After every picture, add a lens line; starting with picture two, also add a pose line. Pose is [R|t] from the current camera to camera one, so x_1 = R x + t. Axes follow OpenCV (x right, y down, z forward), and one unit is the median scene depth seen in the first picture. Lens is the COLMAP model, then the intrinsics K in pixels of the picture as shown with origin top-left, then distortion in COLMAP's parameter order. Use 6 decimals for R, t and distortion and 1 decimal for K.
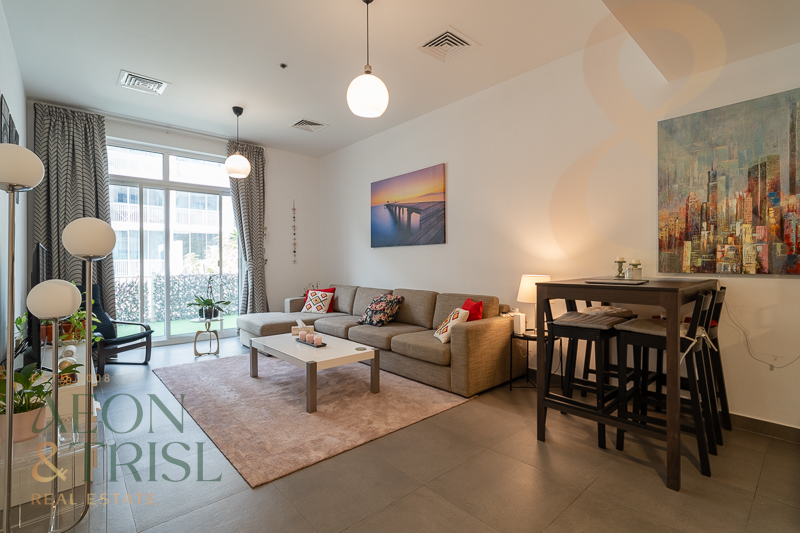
lens RADIAL K [[380.1, 0, 405.0], [0, 380.1, 259.7], [0, 0, 1]] dist [-0.013505, 0.007726]
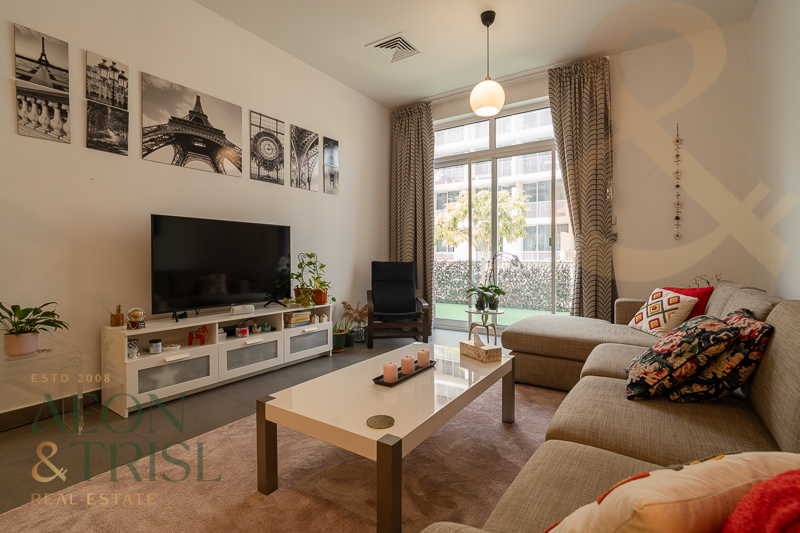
lens RADIAL K [[380.1, 0, 401.0], [0, 380.1, 260.4], [0, 0, 1]] dist [-0.013505, 0.007726]
pose [[0.253717, 0.010259, -0.967224, 0.164331], [0.009939, 0.999863, 0.013213, 0.034386], [0.967228, -0.012965, 0.253580, 0.555469]]
